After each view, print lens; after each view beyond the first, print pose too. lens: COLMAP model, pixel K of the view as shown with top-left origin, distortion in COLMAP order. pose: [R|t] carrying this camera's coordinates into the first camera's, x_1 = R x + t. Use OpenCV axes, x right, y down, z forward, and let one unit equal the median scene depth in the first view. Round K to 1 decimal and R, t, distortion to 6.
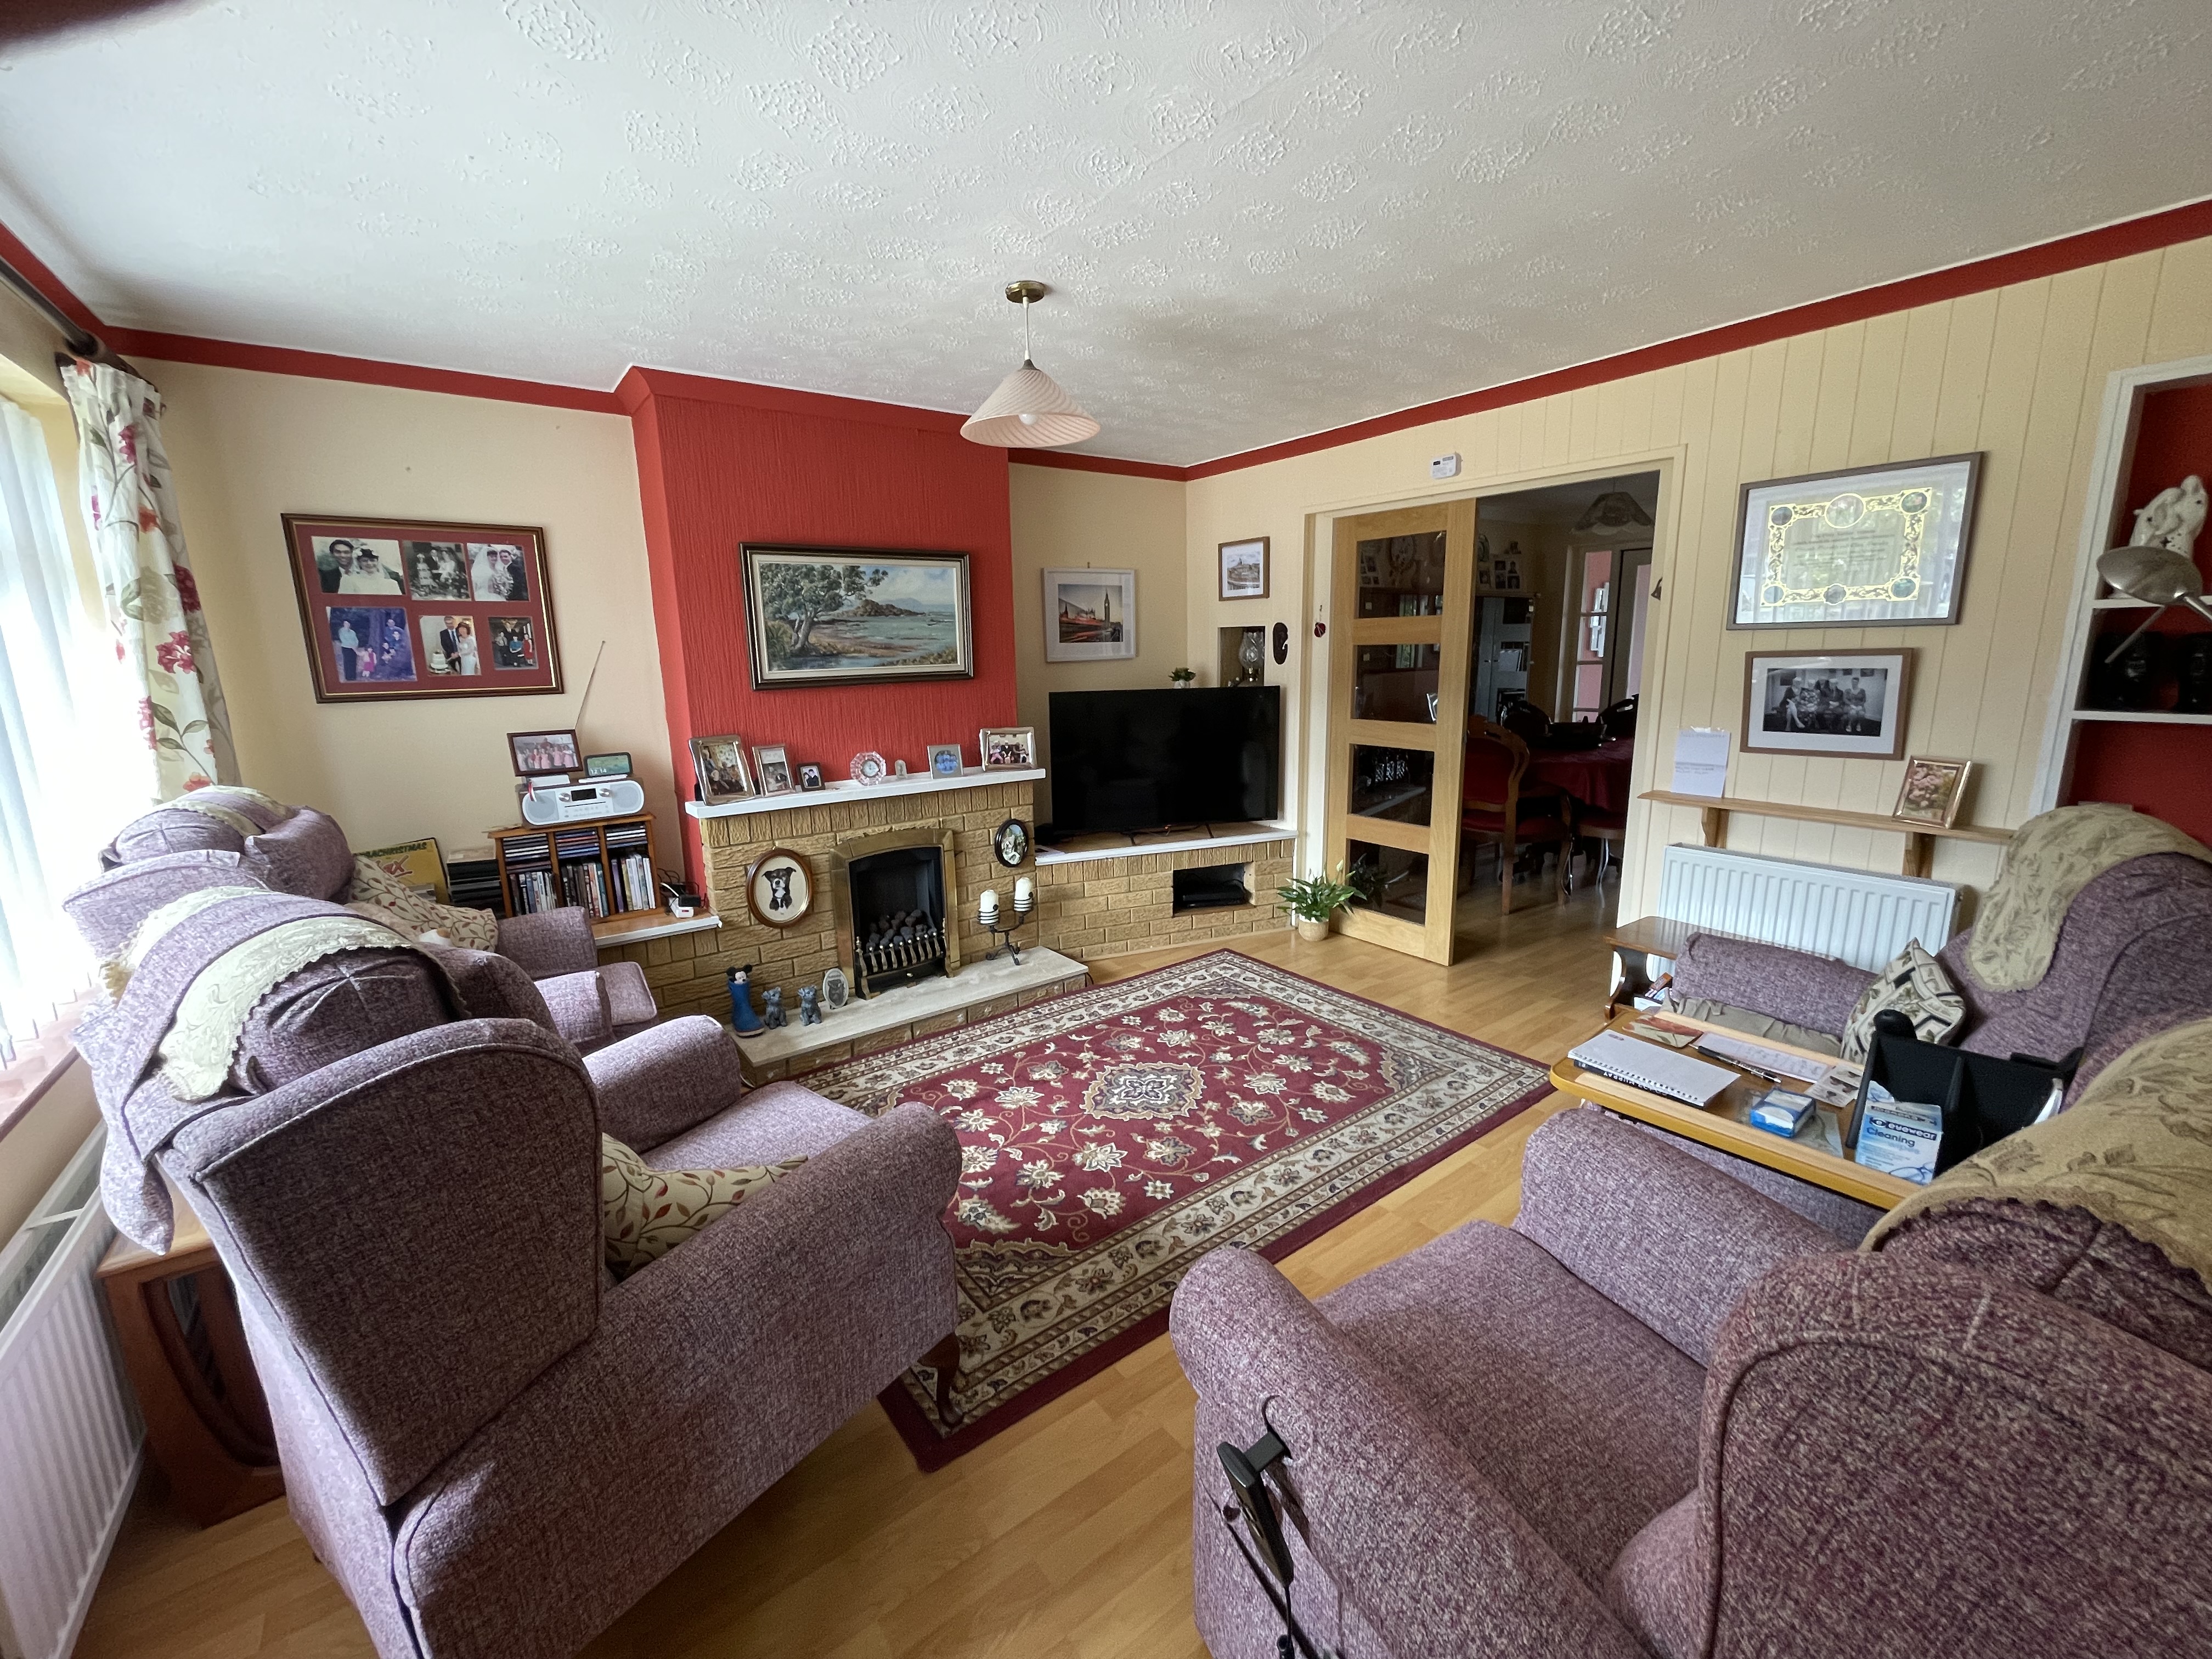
lens RADIAL K [[889.8, 0, 1102.3], [0, 889.8, 823.2], [0, 0, 1]] dist [-0.001821, 0.000126]
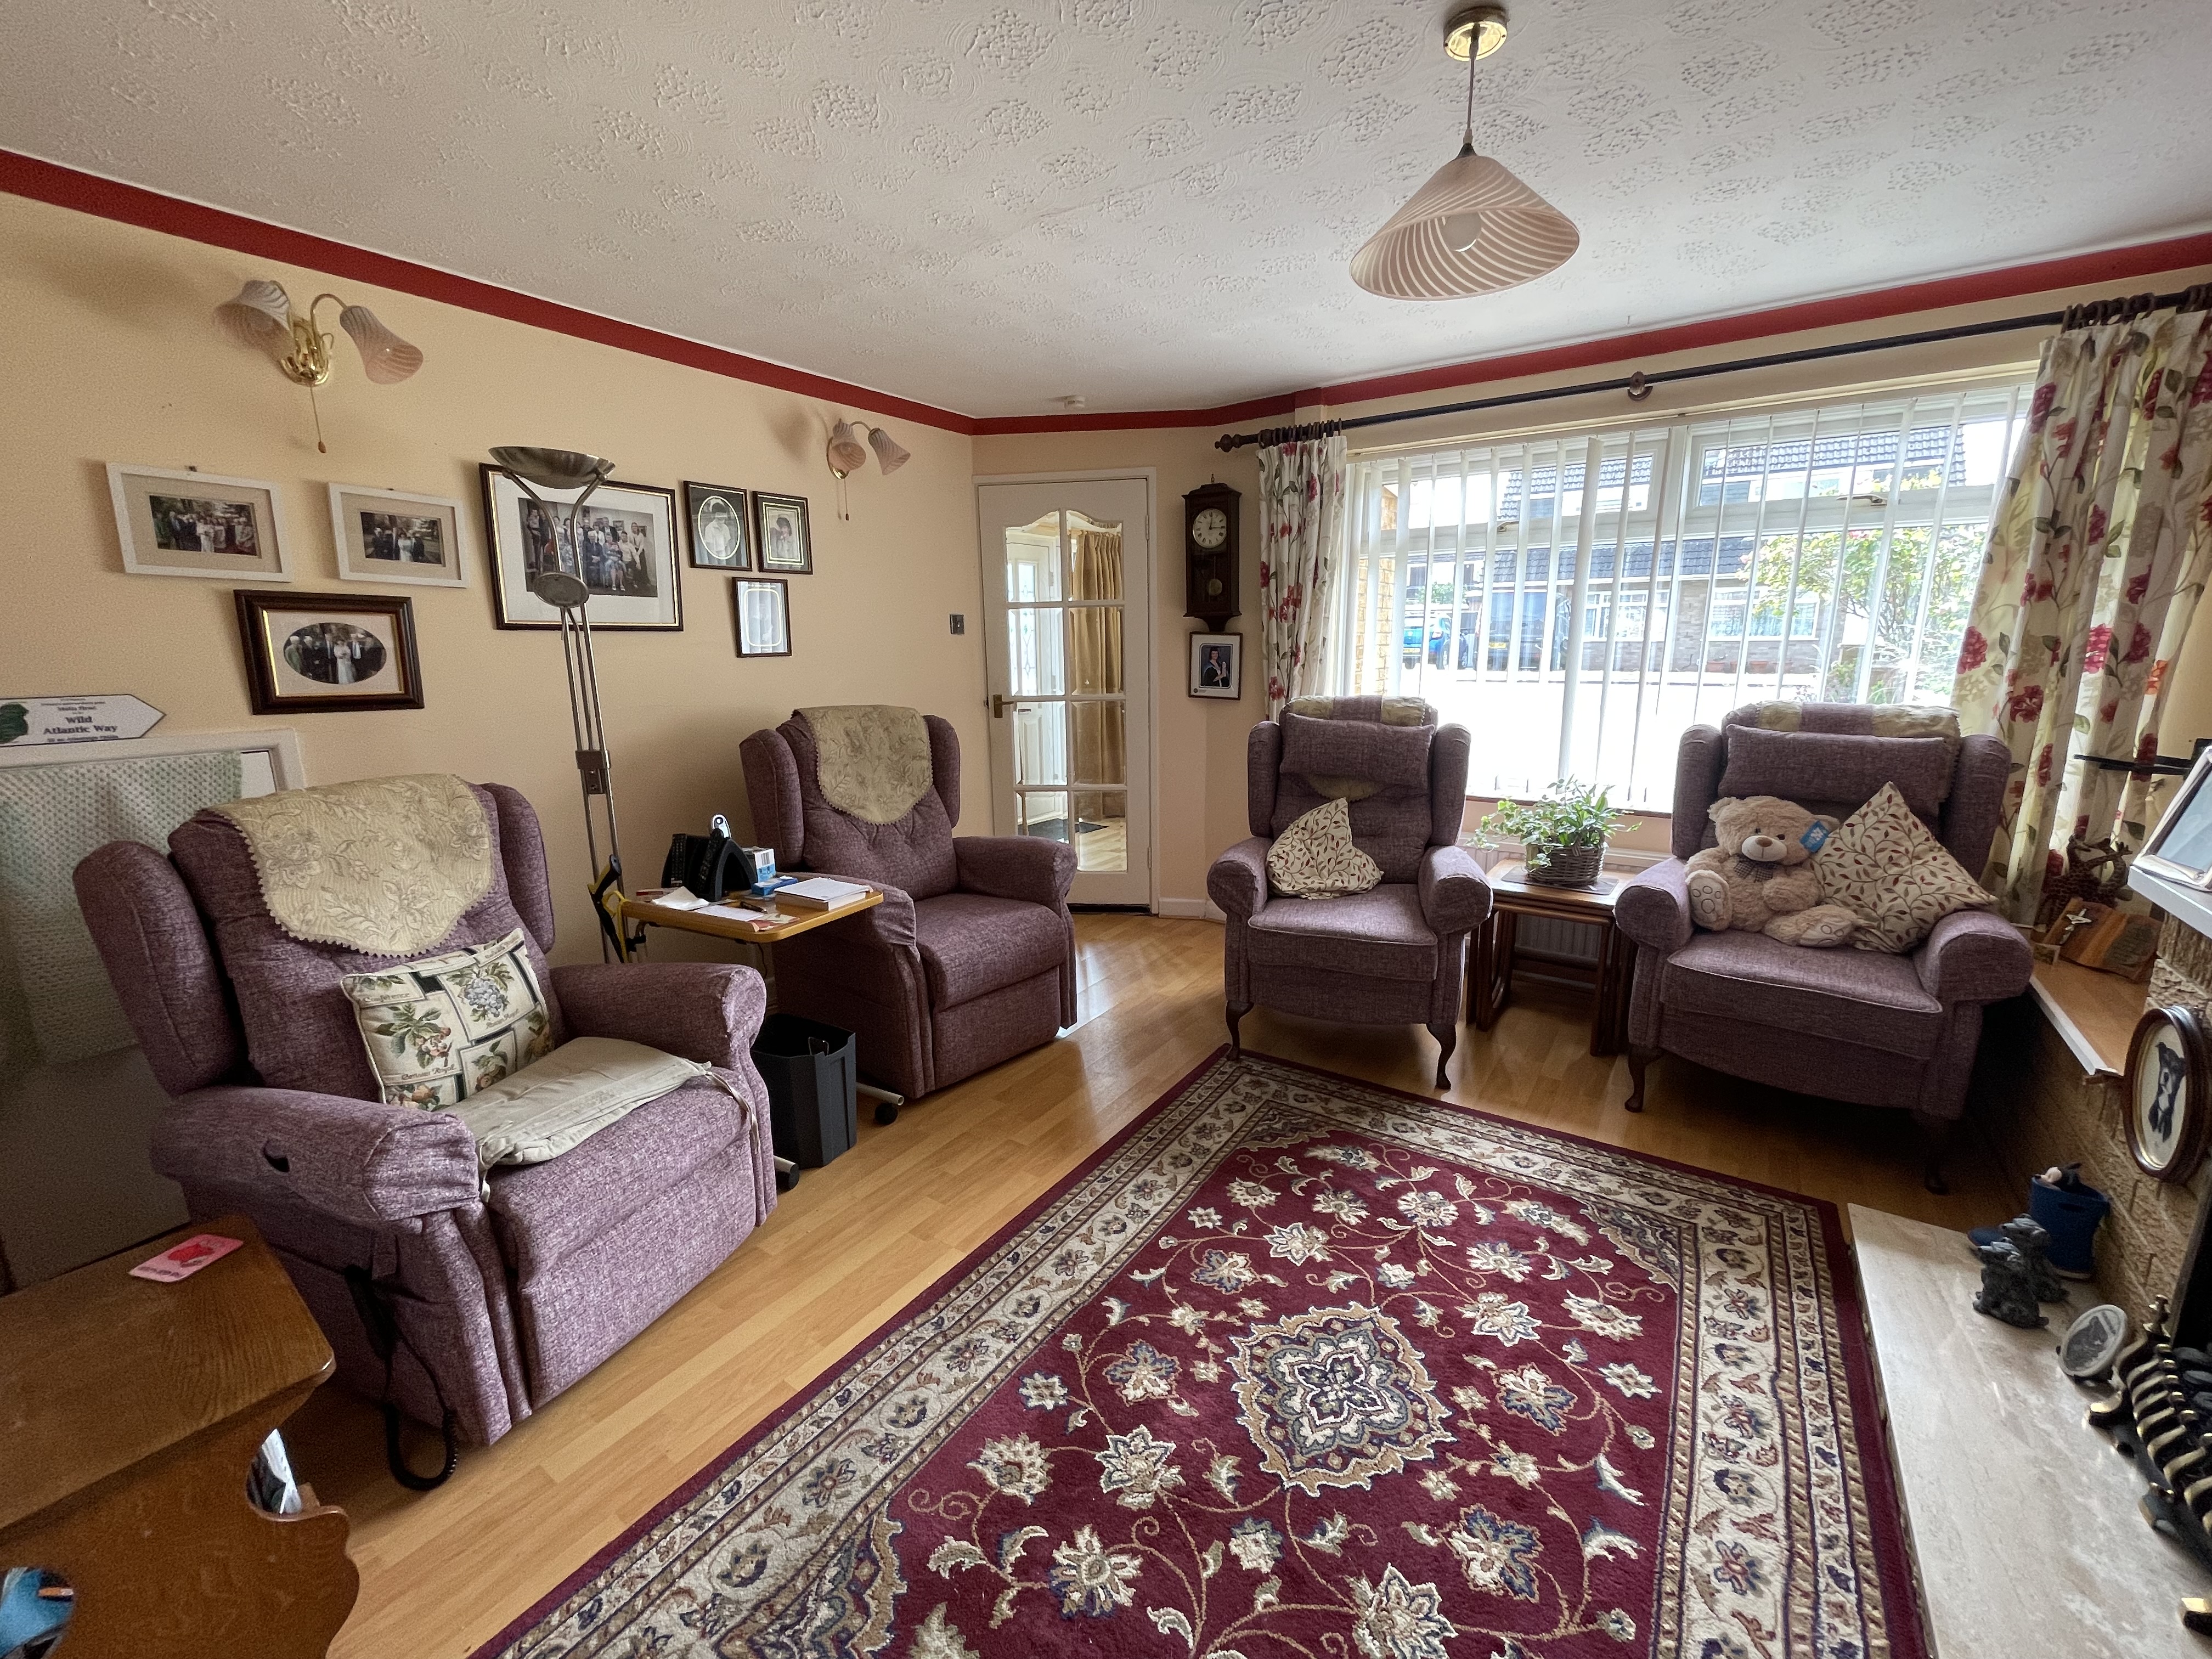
lens RADIAL K [[889.8, 0, 1111.1], [0, 889.8, 821.9], [0, 0, 1]] dist [-0.001821, 0.000126]
pose [[-0.944301, 0.099600, -0.313648, 0.322700], [-0.029849, 0.923247, 0.383046, -0.242908], [0.327726, 0.371073, -0.868850, 1.309001]]
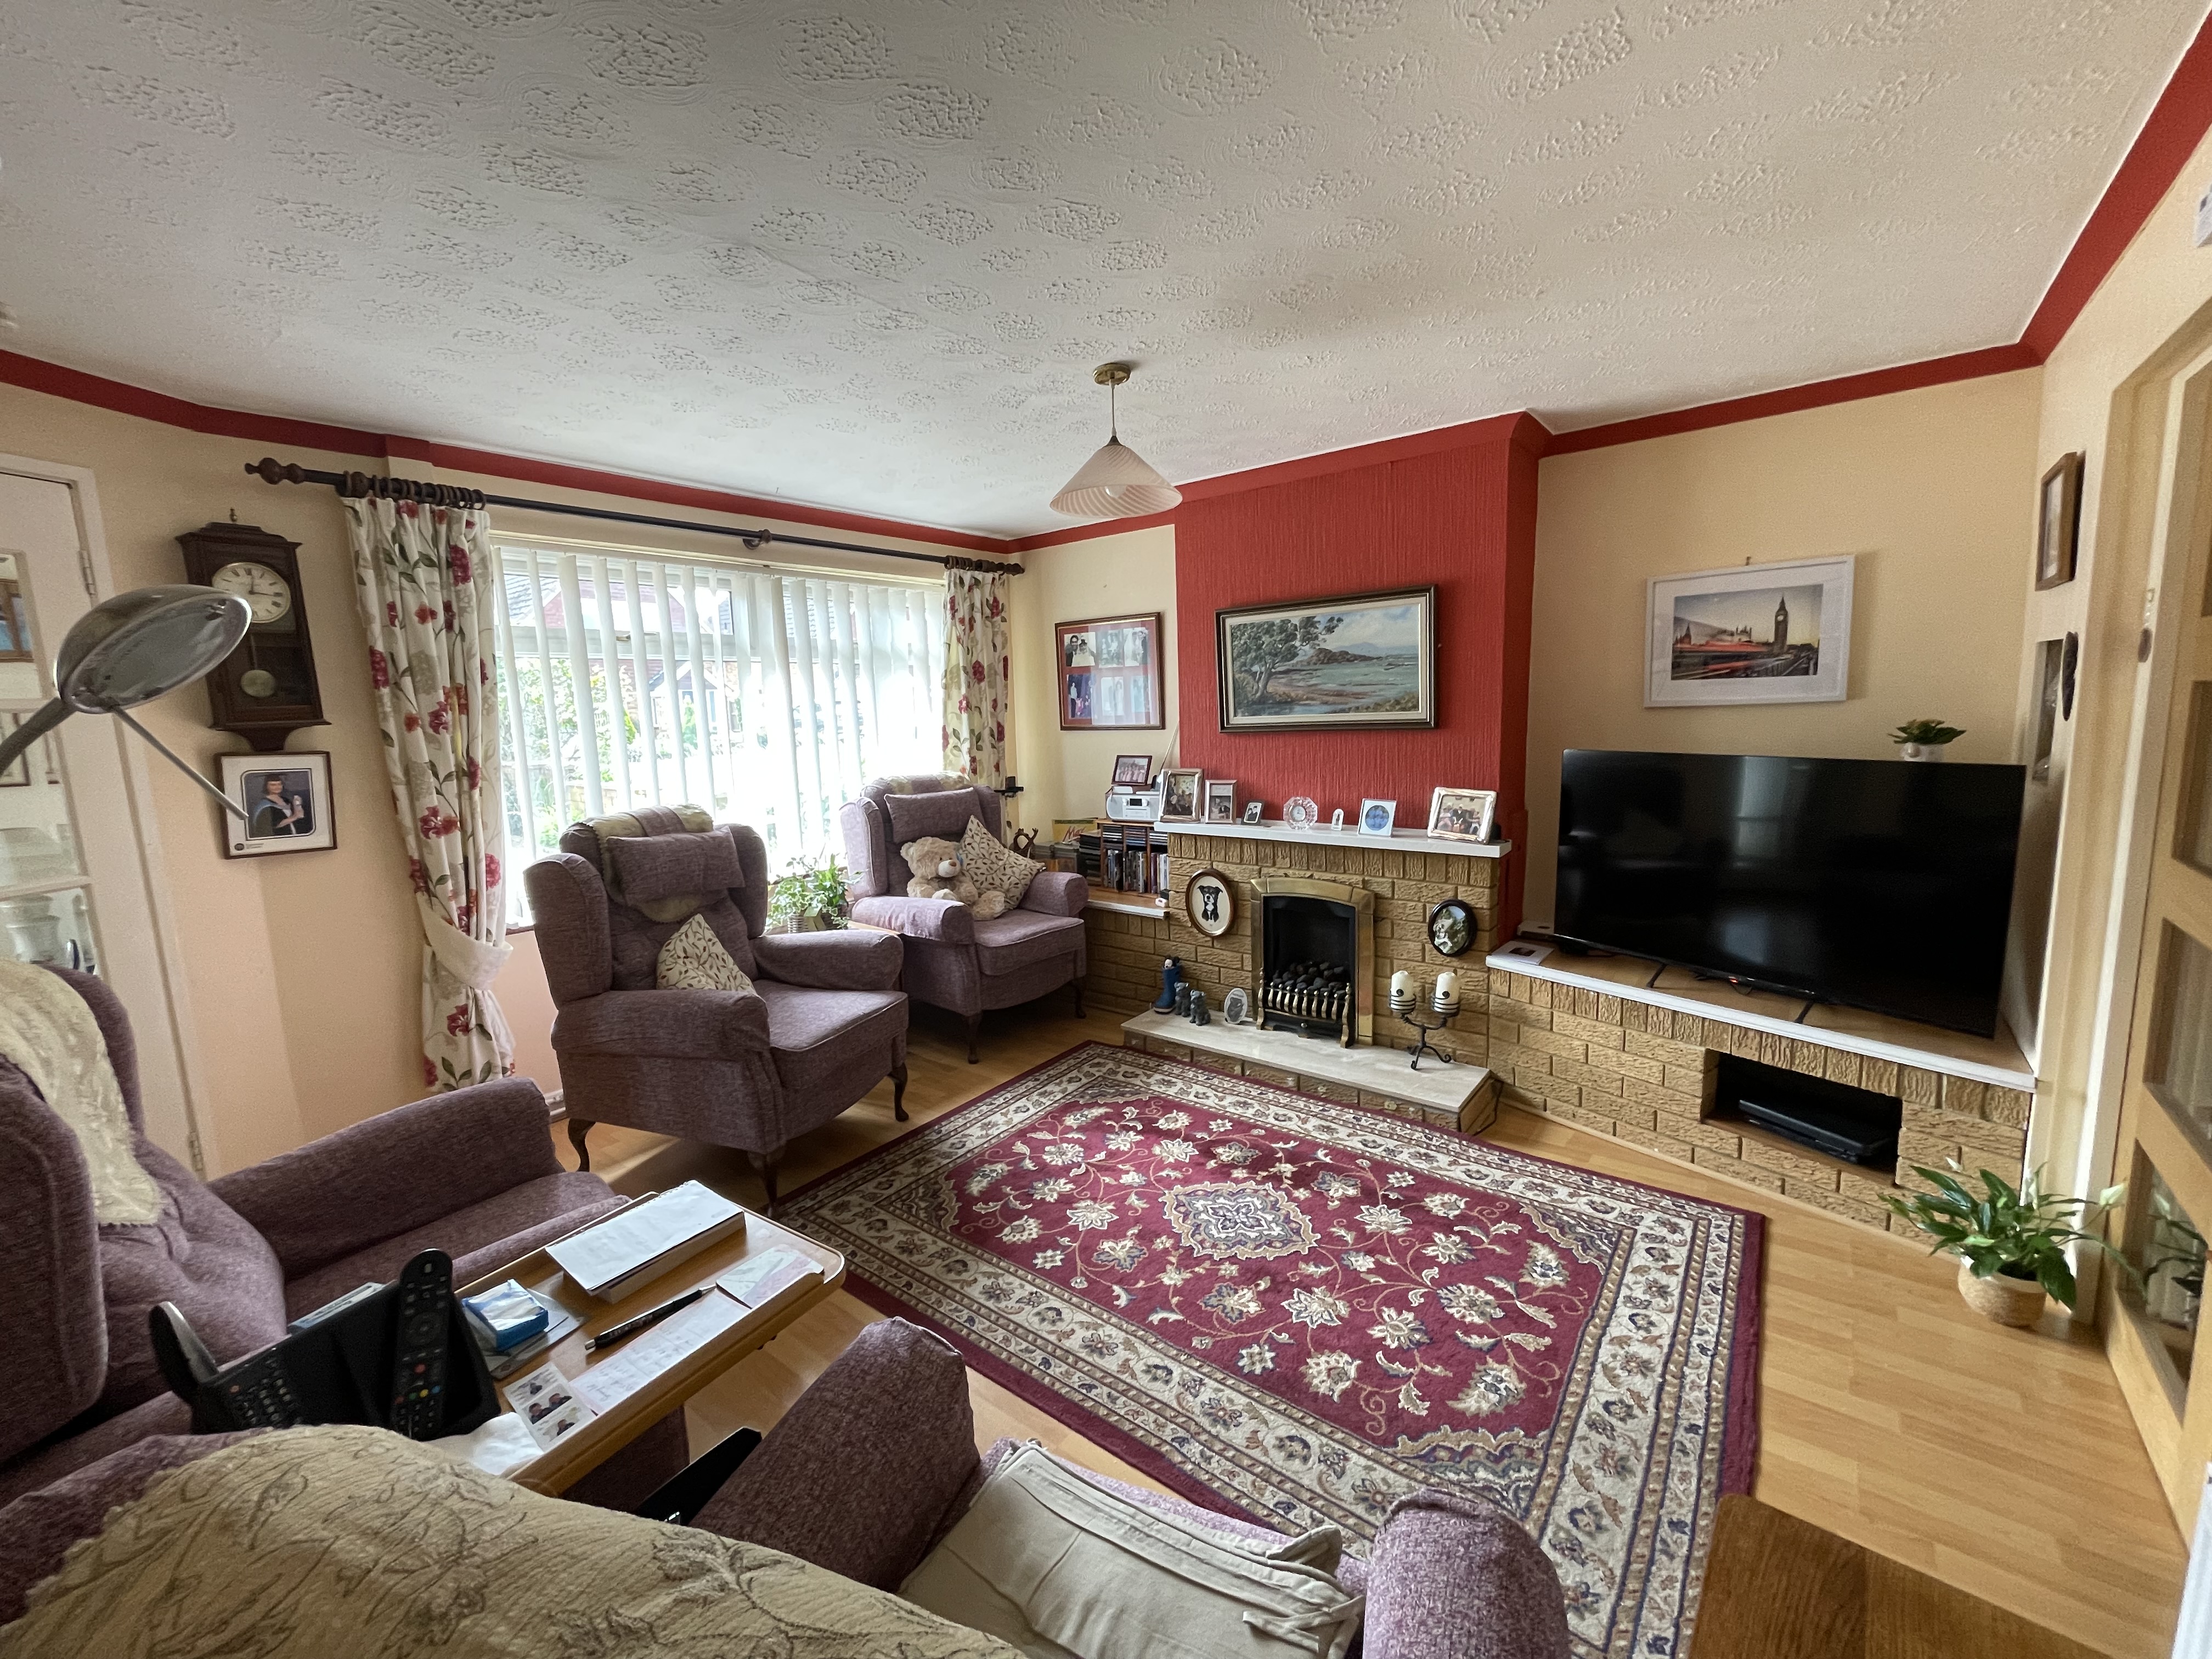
lens RADIAL K [[889.8, 0, 1093.0], [0, 889.8, 818.7], [0, 0, 1]] dist [-0.001821, 0.000126]
pose [[0.256103, 0.136084, -0.957023, 0.777351], [-0.157697, 0.982659, 0.097530, -0.138547], [0.953700, 0.125942, 0.273122, 0.586464]]
